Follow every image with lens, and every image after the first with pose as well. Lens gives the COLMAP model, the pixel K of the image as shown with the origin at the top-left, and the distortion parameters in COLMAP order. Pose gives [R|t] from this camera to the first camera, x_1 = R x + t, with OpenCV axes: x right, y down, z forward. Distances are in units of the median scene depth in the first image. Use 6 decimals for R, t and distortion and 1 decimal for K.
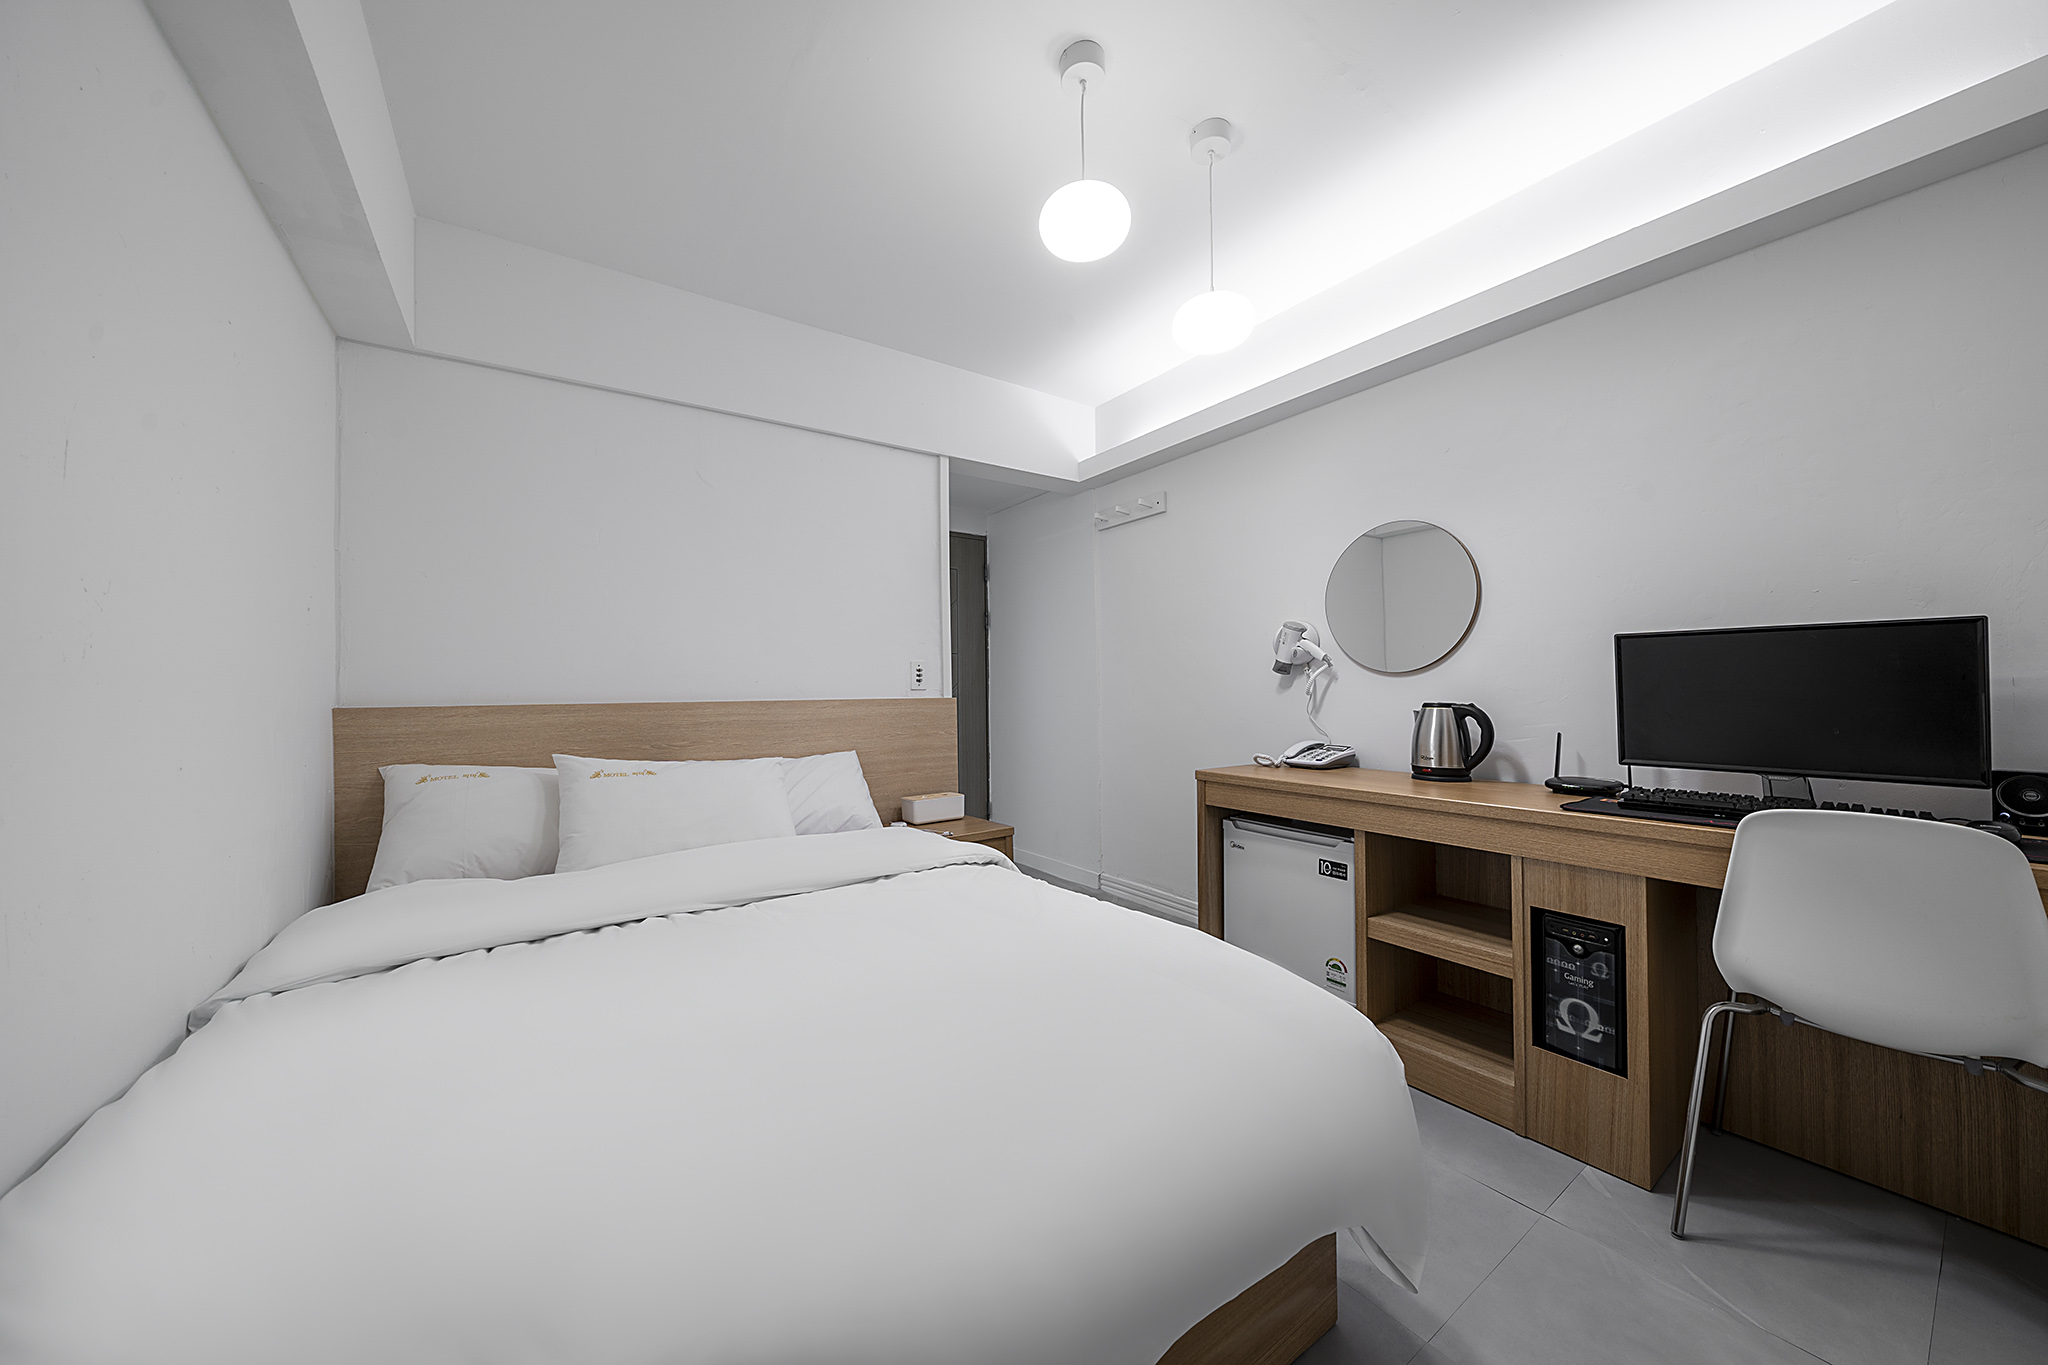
lens RADIAL K [[709.4, 0, 1024.0], [0, 709.4, 682.5], [0, 0, 1]] dist [0.000245, 0.000131]
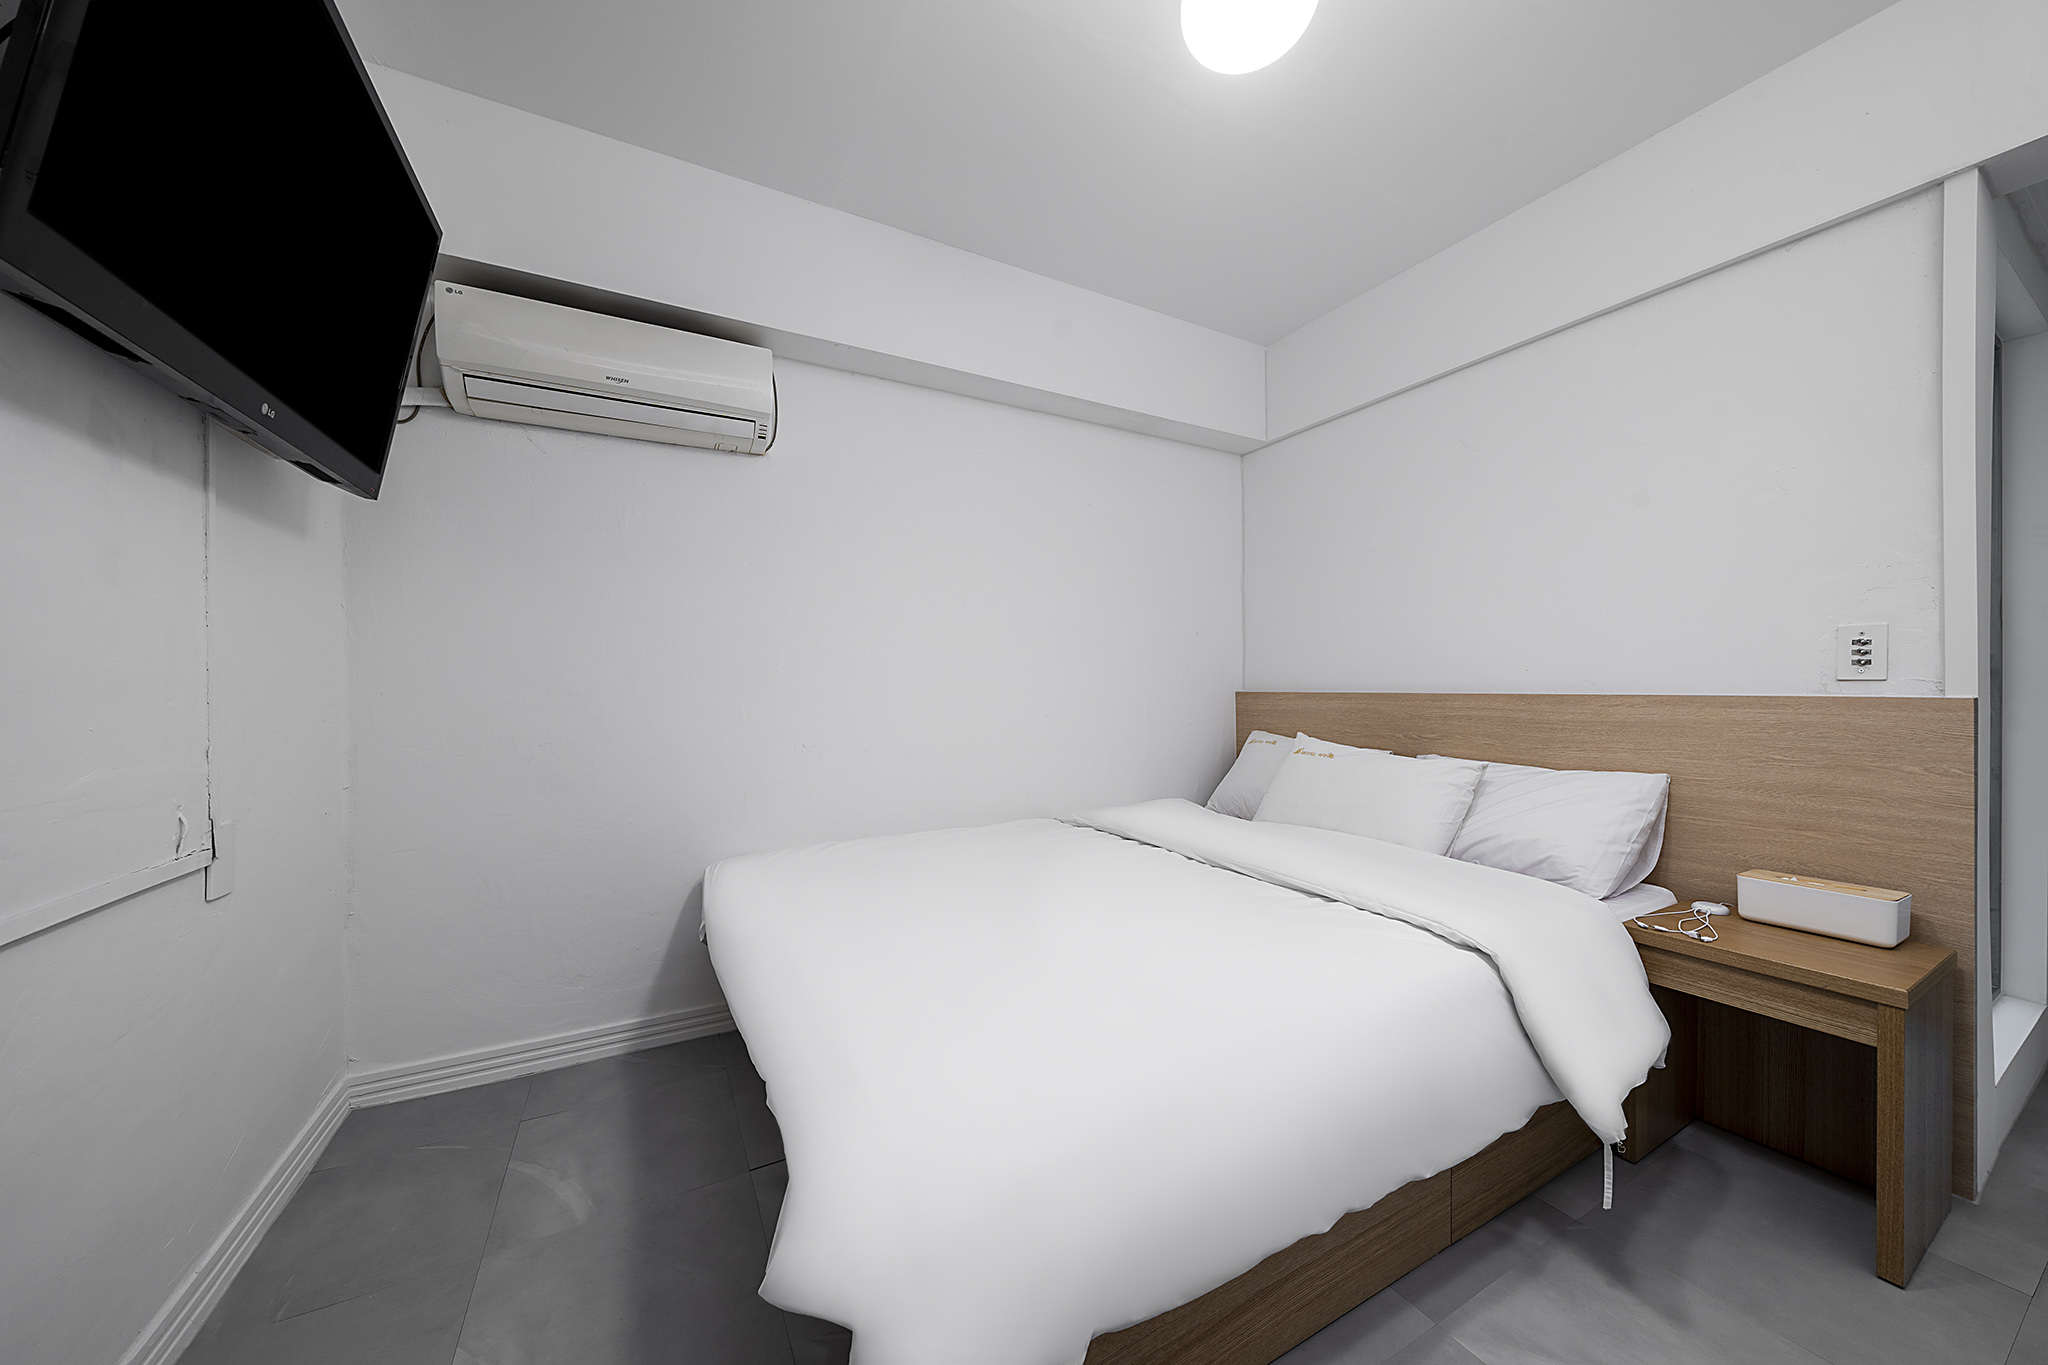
lens RADIAL K [[709.4, 0, 1024.0], [0, 709.4, 682.5], [0, 0, 1]] dist [0.000245, 0.000131]
pose [[-0.099530, 0.004267, -0.995025, 0.498744], [0.010551, 0.999939, 0.003233, 0.004255], [0.994979, -0.010177, -0.099569, 0.519346]]
